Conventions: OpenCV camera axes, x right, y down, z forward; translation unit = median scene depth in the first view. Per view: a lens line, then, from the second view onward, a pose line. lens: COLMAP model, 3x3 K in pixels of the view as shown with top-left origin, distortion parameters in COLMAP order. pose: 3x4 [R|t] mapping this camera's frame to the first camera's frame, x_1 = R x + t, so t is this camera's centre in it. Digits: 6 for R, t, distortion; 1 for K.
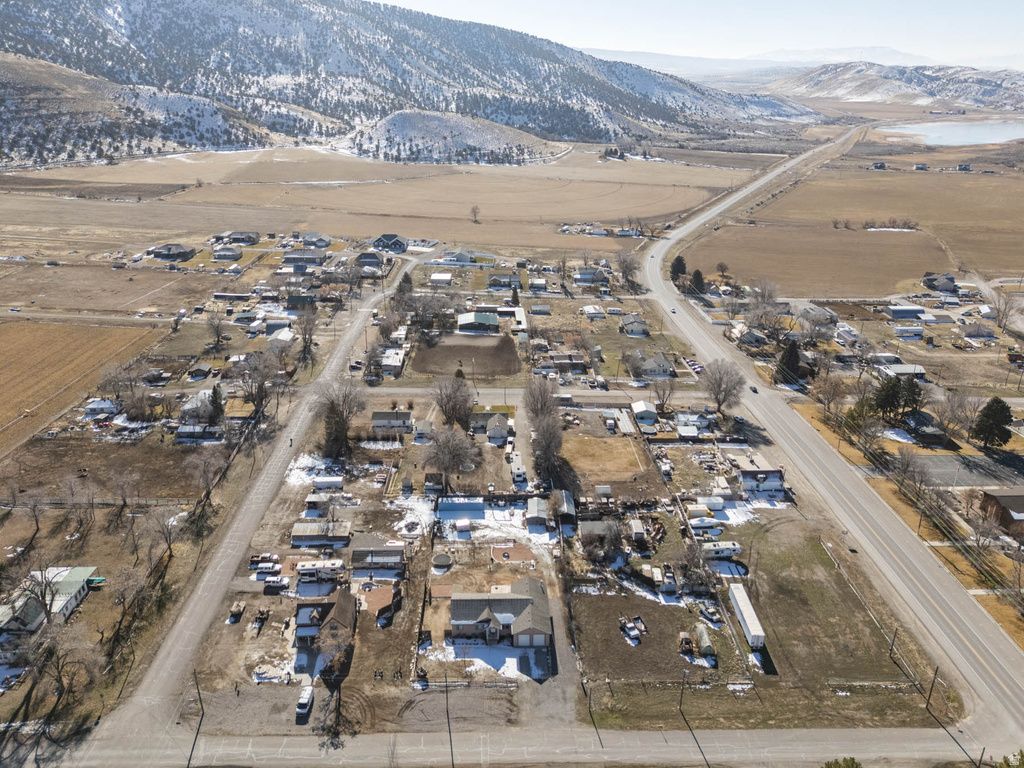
lens RADIAL K [[747.7, 0, 511.3], [0, 747.7, 380.6], [0, 0, 1]] dist [0.076368, -0.065314]
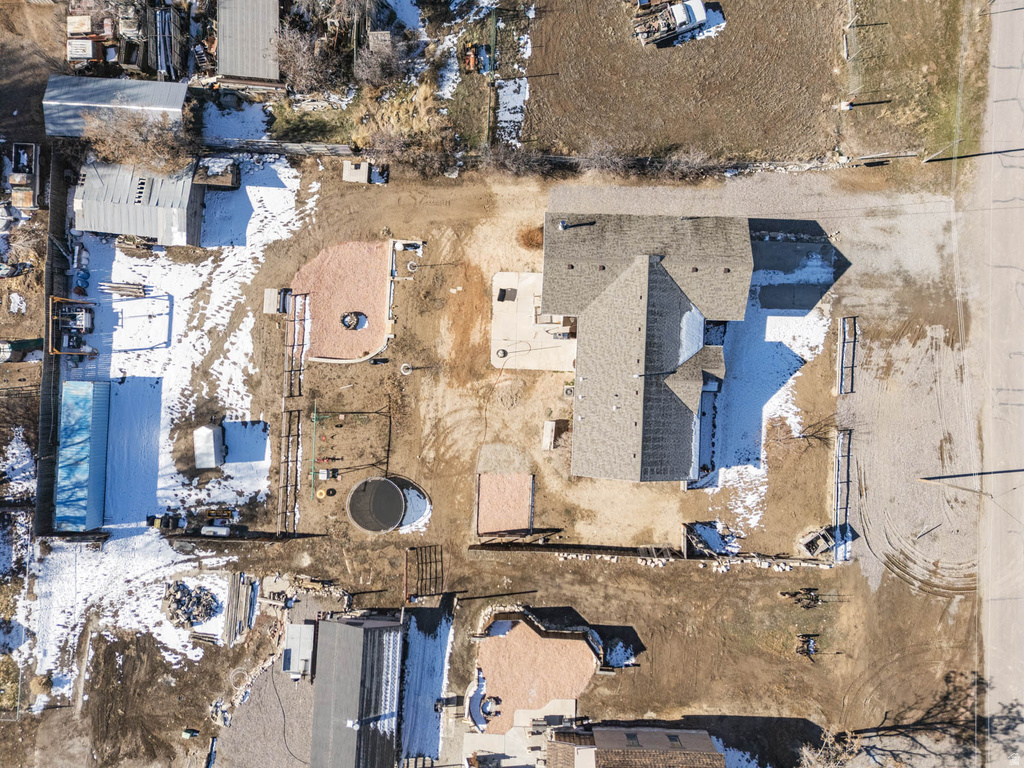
lens RADIAL K [[747.7, 0, 511.3], [0, 747.7, 380.6], [0, 0, 1]] dist [0.076368, -0.065314]
pose [[0.057851, -0.998313, 0.004920, -0.007446], [0.400822, 0.027740, 0.915736, -0.012523], [-0.914328, -0.051004, 0.401751, 0.184191]]
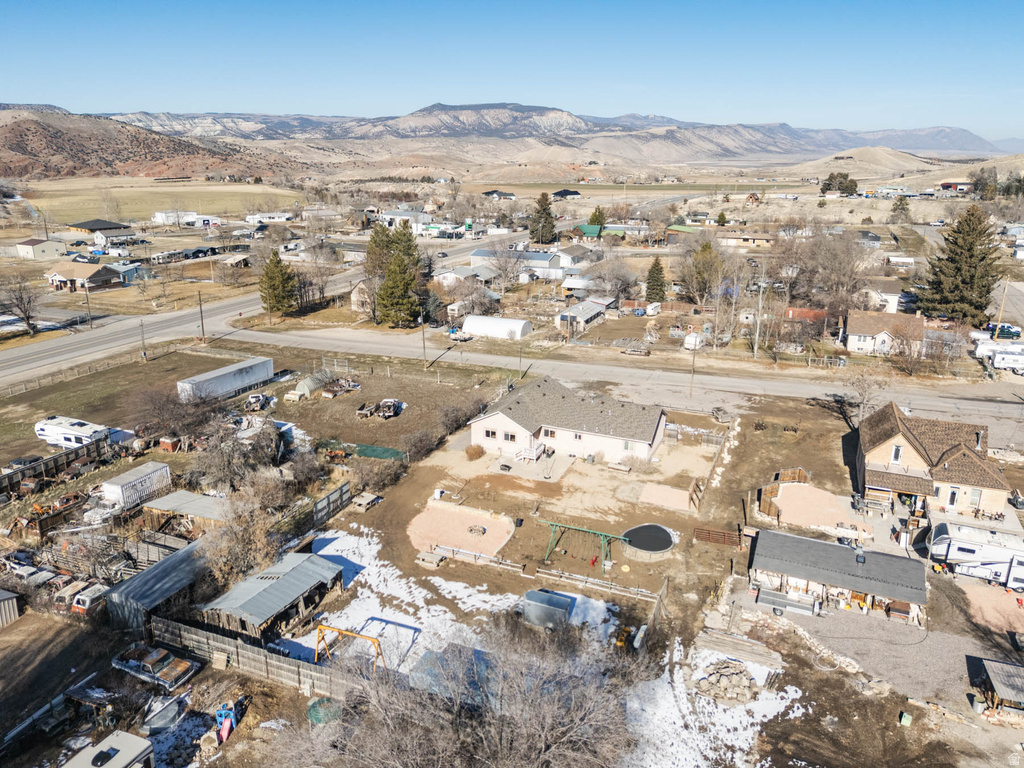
lens RADIAL K [[747.7, 0, 511.3], [0, 747.7, 380.6], [0, 0, 1]] dist [0.076368, -0.065314]
pose [[-0.913141, -0.127632, 0.387148, -0.037507], [0.148222, 0.780760, 0.606996, -0.012982], [-0.379742, 0.611656, -0.694026, 0.281864]]
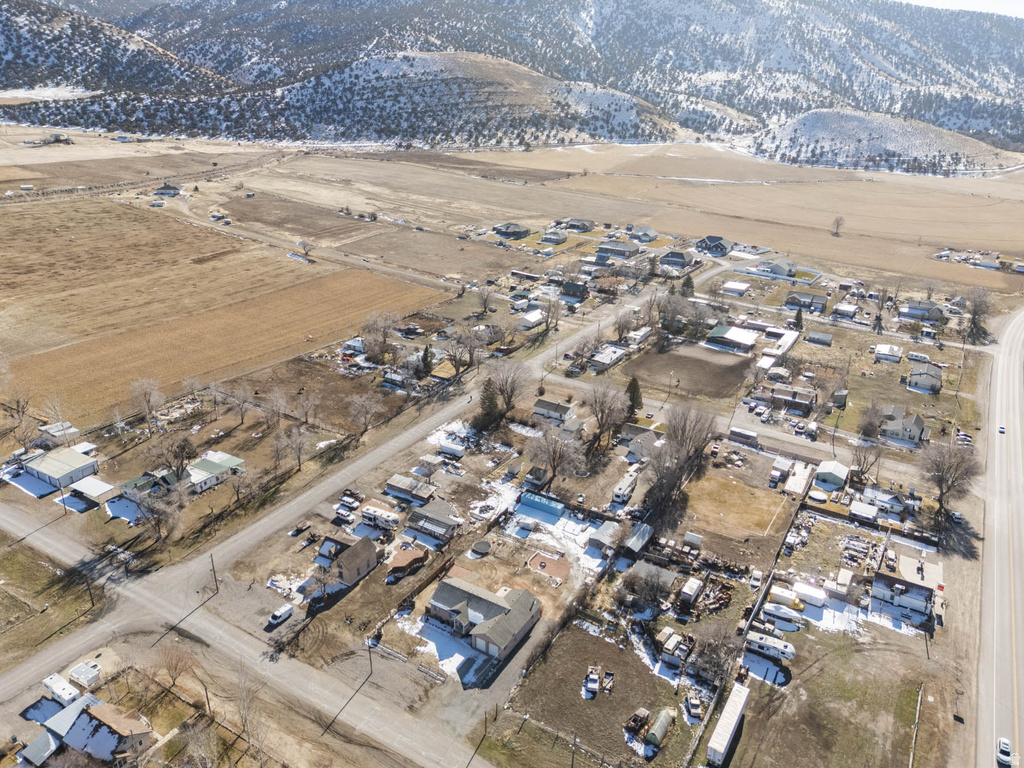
lens RADIAL K [[747.7, 0, 511.3], [0, 747.7, 380.6], [0, 0, 1]] dist [0.076368, -0.065314]
pose [[0.841508, 0.214932, -0.495649, 0.090649], [-0.213222, 0.975108, 0.060838, -0.011745], [0.496387, 0.054488, 0.866389, 0.028698]]
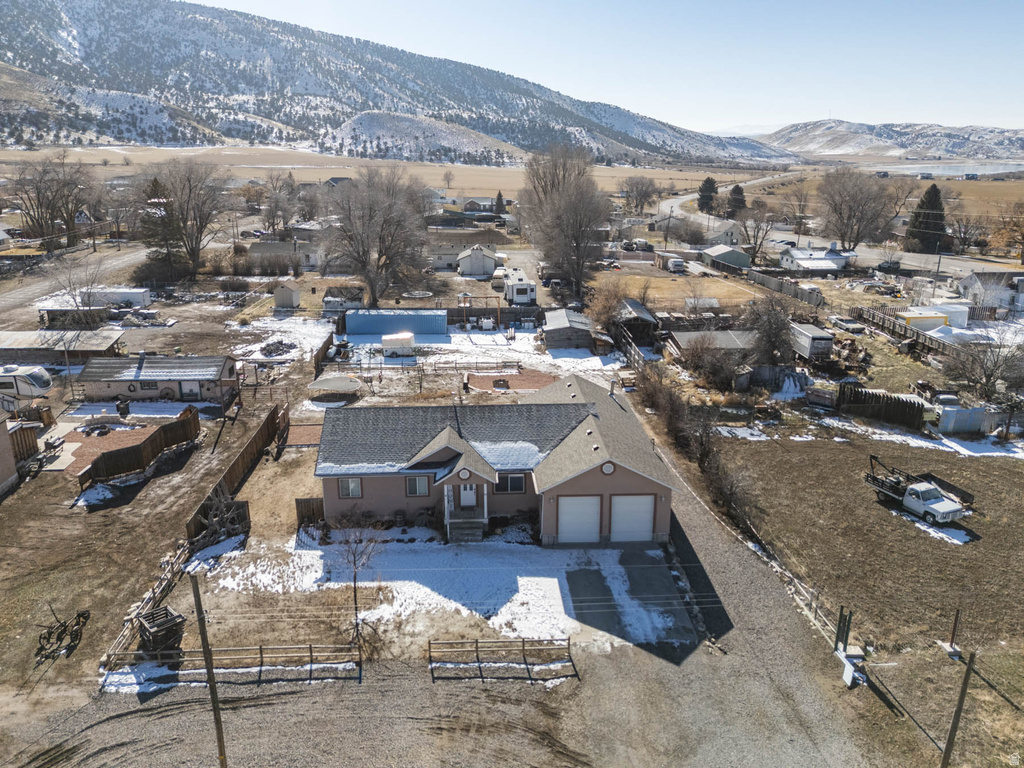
lens RADIAL K [[747.7, 0, 511.3], [0, 747.7, 380.6], [0, 0, 1]] dist [0.076368, -0.065314]
pose [[0.999546, -0.011045, 0.028019, -0.002968], [0.013417, 0.996209, -0.085953, 0.061720], [-0.026963, 0.086290, 0.995905, 0.140743]]
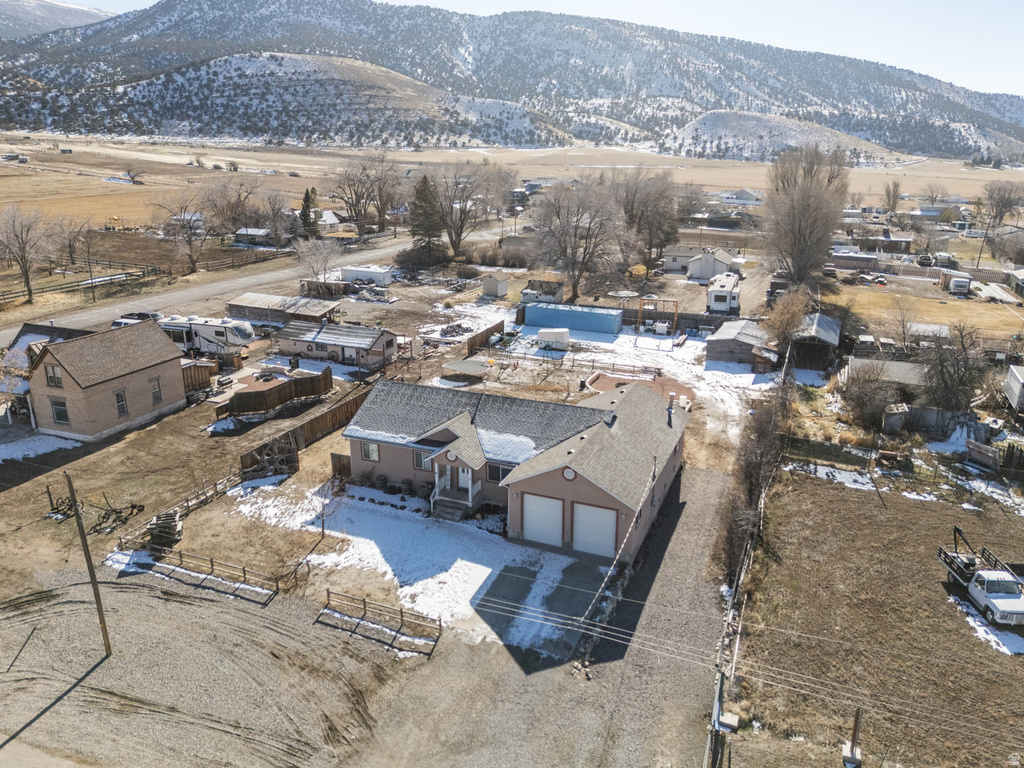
lens RADIAL K [[747.7, 0, 511.3], [0, 747.7, 380.6], [0, 0, 1]] dist [0.076368, -0.065314]
pose [[0.915802, 0.120854, -0.383016, 0.020586], [-0.153738, 0.986506, -0.056317, 0.060595], [0.371041, 0.110459, 0.922023, 0.143604]]
